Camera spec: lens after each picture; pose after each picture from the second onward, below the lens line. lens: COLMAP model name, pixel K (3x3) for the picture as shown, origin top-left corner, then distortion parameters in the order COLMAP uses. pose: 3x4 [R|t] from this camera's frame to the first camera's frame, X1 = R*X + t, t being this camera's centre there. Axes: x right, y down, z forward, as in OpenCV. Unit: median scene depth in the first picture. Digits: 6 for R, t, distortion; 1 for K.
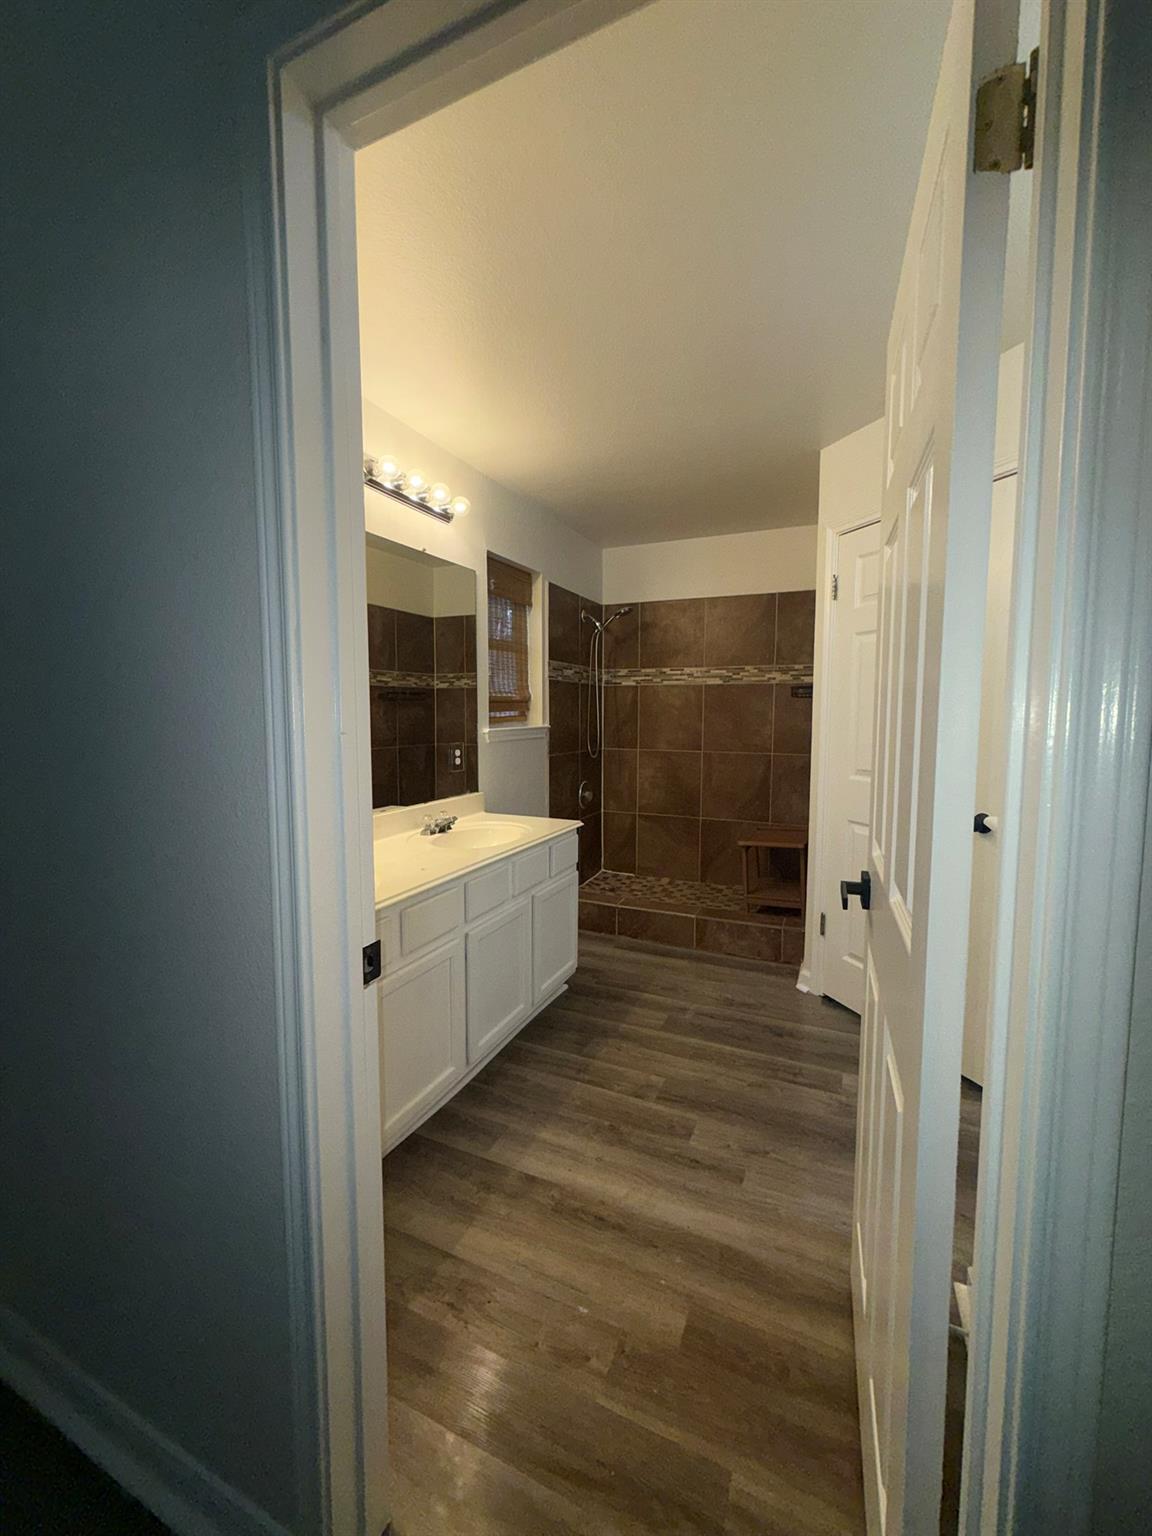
lens RADIAL K [[611.3, 0, 570.7], [0, 611.3, 763.8], [0, 0, 1]] dist [0.000895, -0.000570]
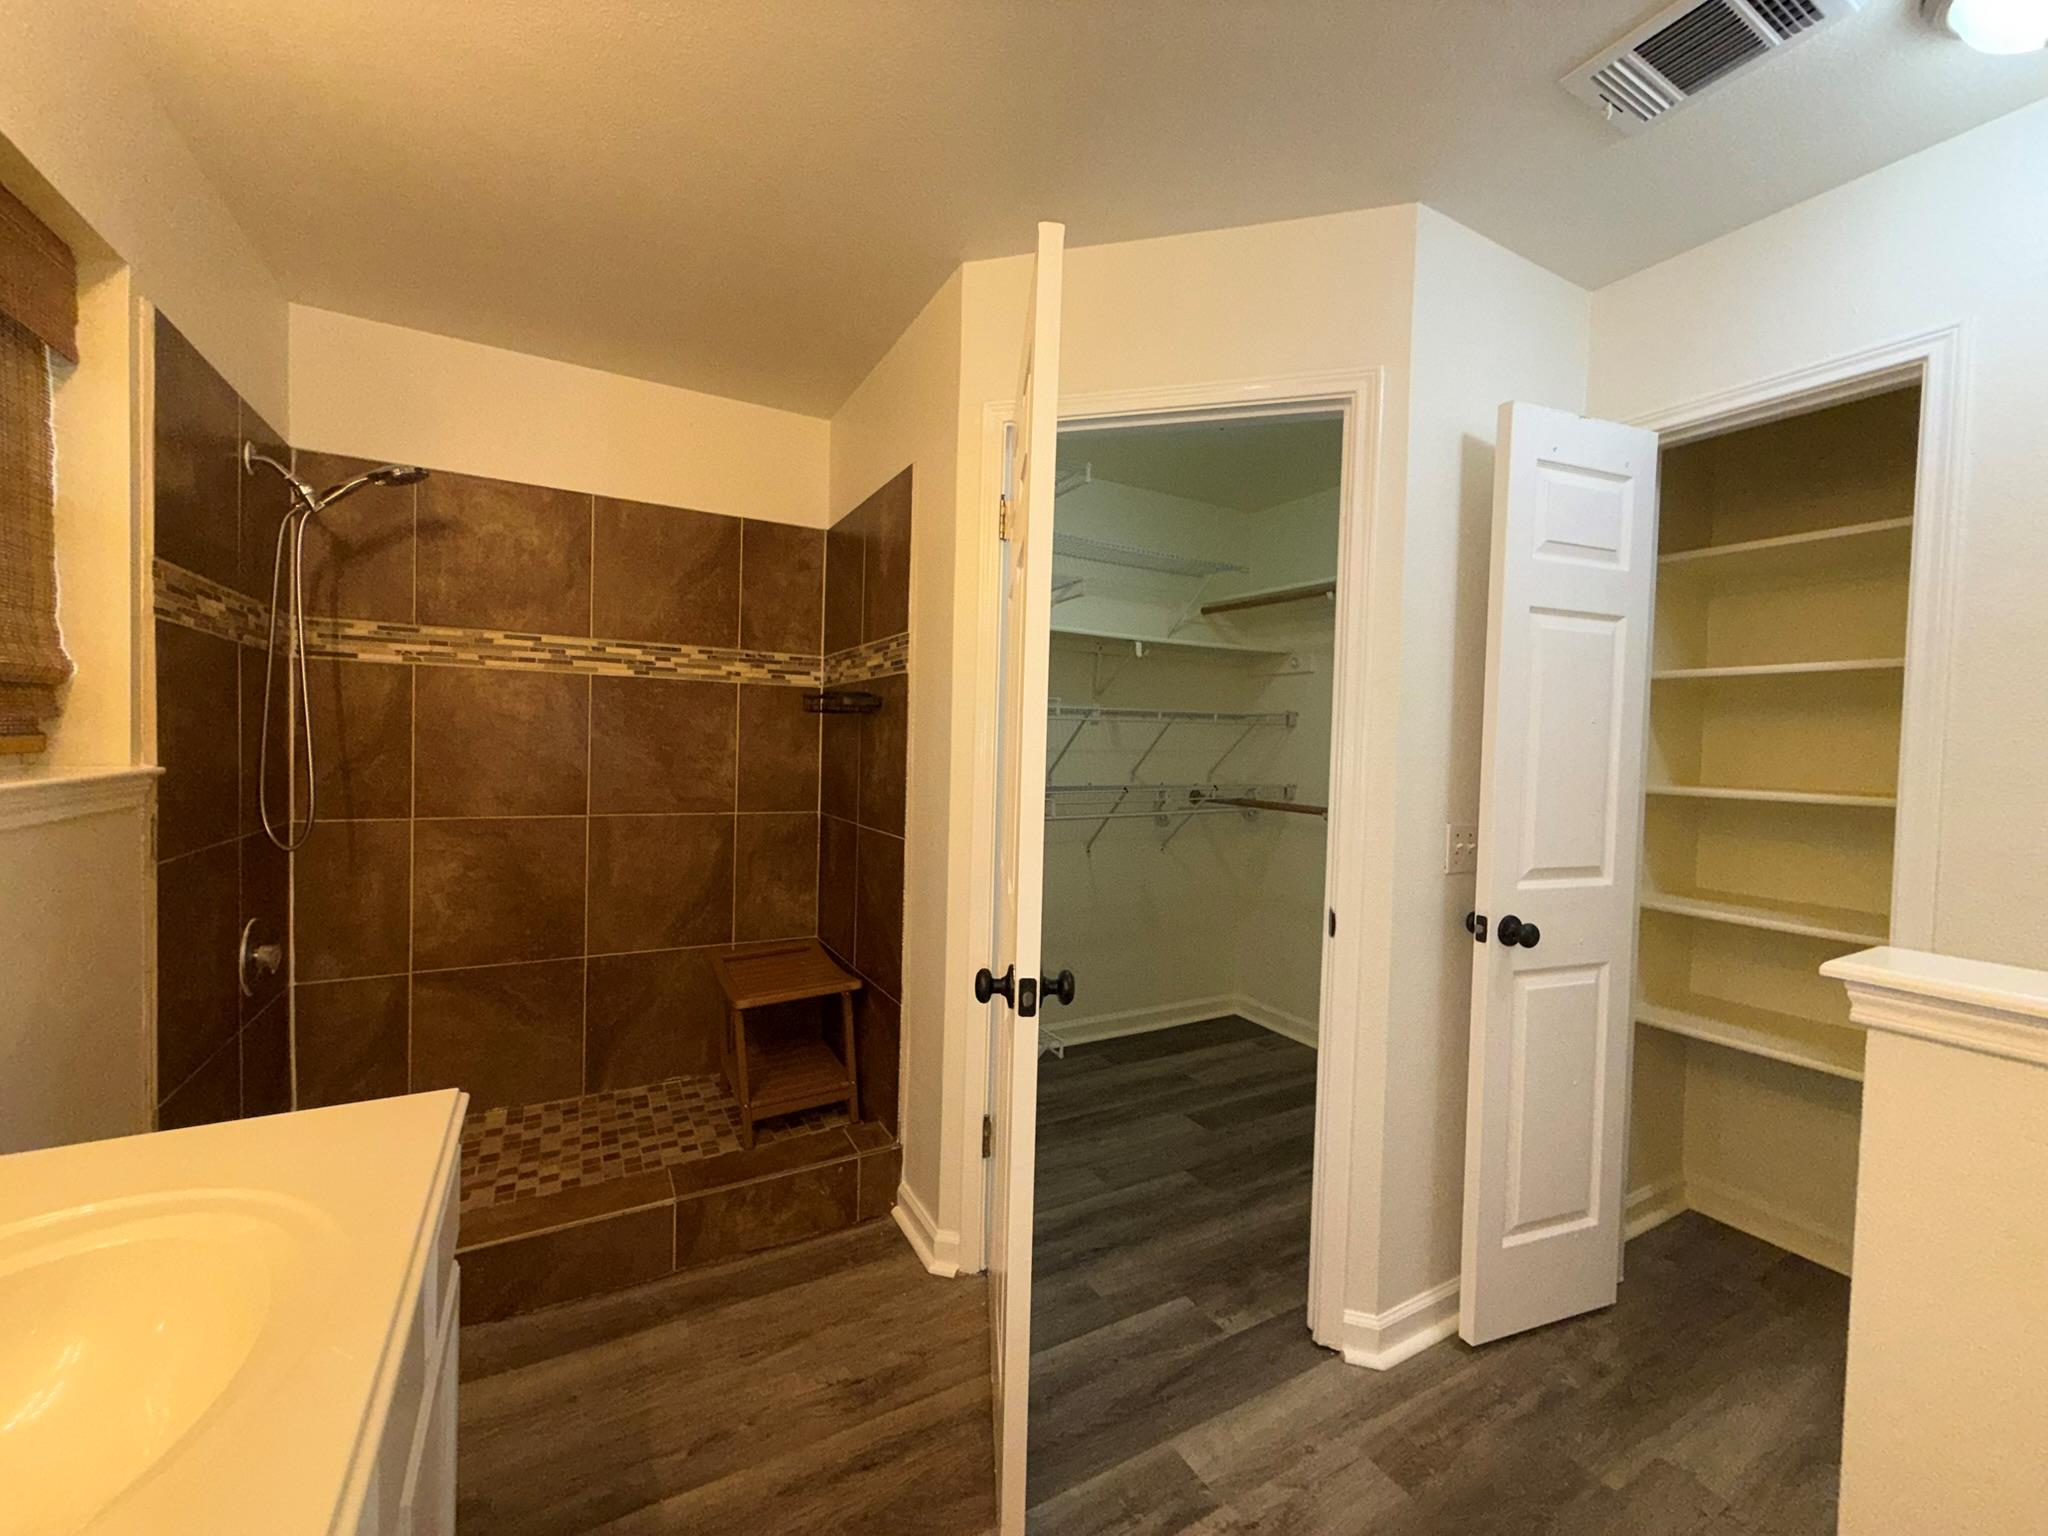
lens RADIAL K [[815.0, 0, 1006.2], [0, 815.0, 765.3], [0, 0, 1]] dist [0.000895, -0.000570]
pose [[0.592367, -0.010230, 0.805603, -0.117356], [0.043978, 0.998839, -0.019653, -0.038077], [-0.804467, 0.047070, 0.592130, 0.424512]]
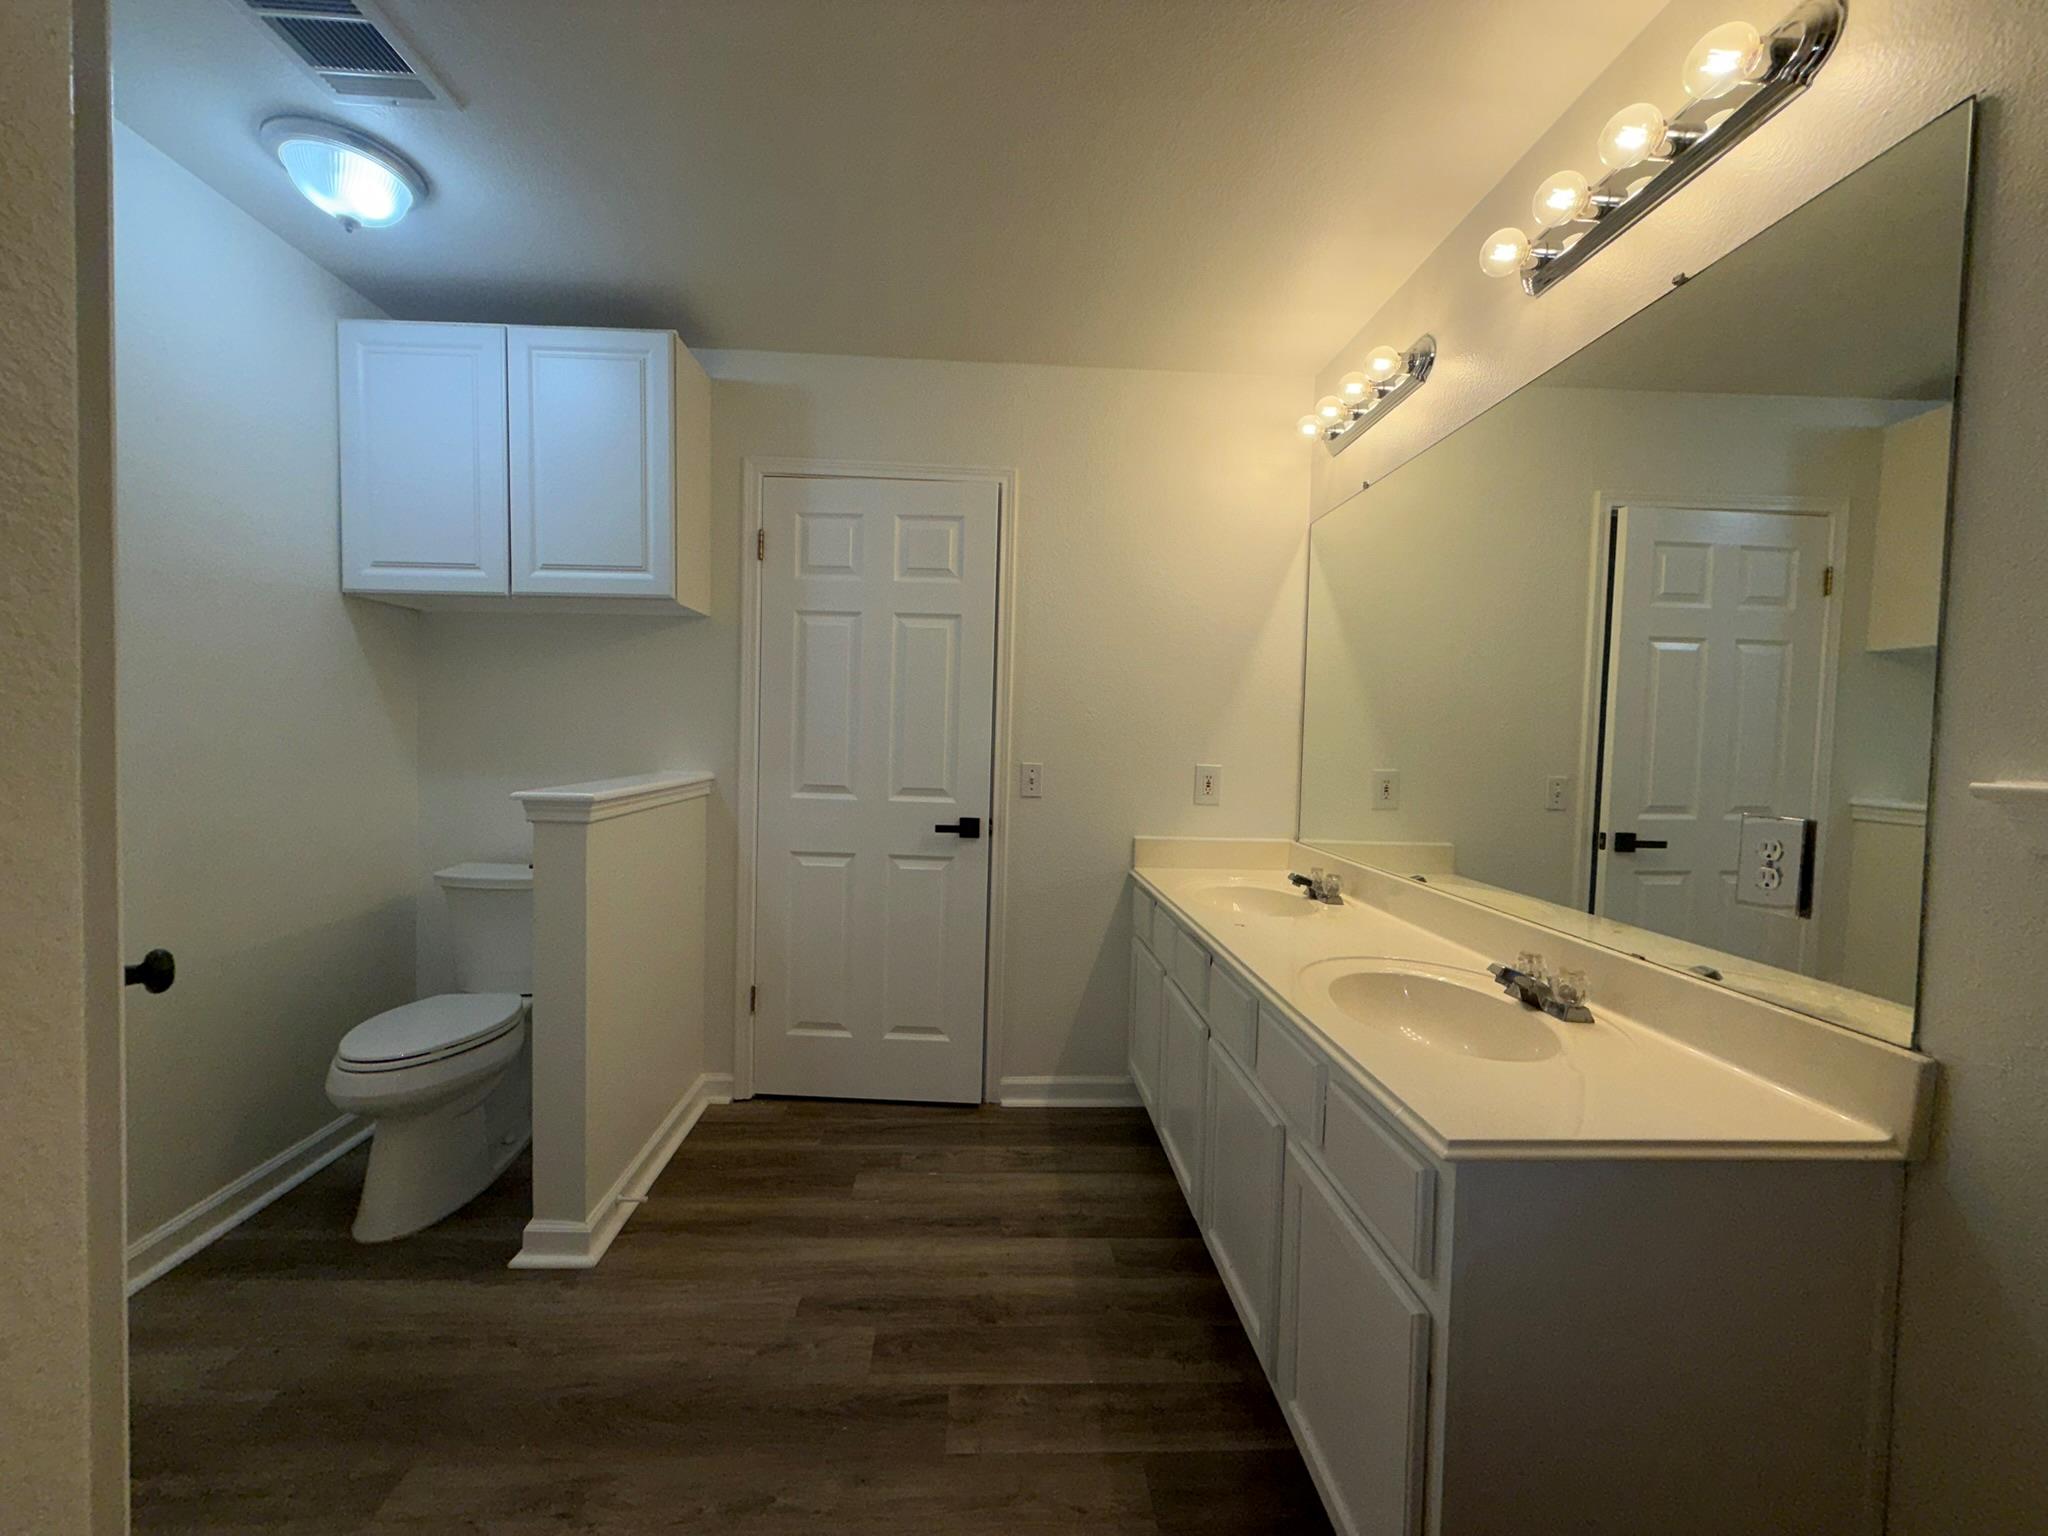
lens RADIAL K [[815.0, 0, 1016.8], [0, 815.0, 763.2], [0, 0, 1]] dist [0.000895, -0.000570]
pose [[-0.886136, -0.005170, -0.463396, 0.251926], [-0.063063, 0.991981, 0.109525, -0.061670], [0.459114, 0.126277, -0.879357, 0.943274]]
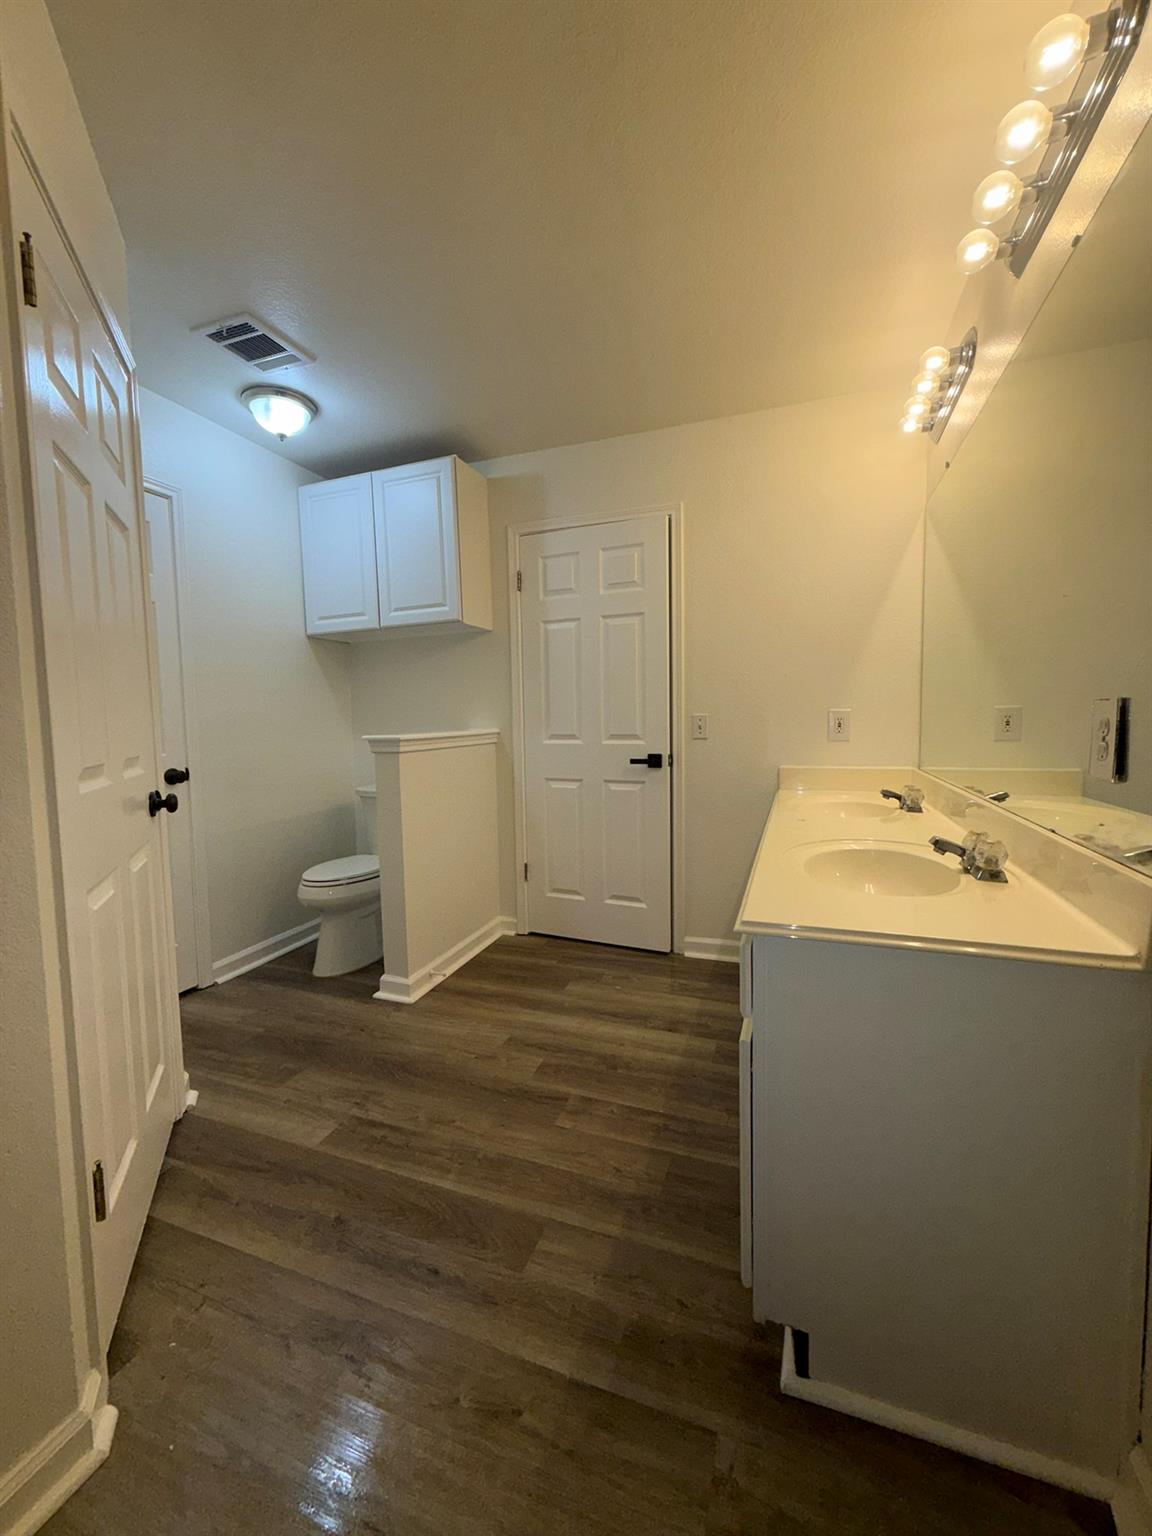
lens RADIAL K [[611.3, 0, 578.9], [0, 611.3, 760.0], [0, 0, 1]] dist [0.000895, -0.000570]
pose [[-0.996089, 0.025566, -0.084575, 0.109958], [0.012476, 0.988328, 0.151827, -0.042533], [0.087469, 0.150178, -0.984782, 1.058223]]
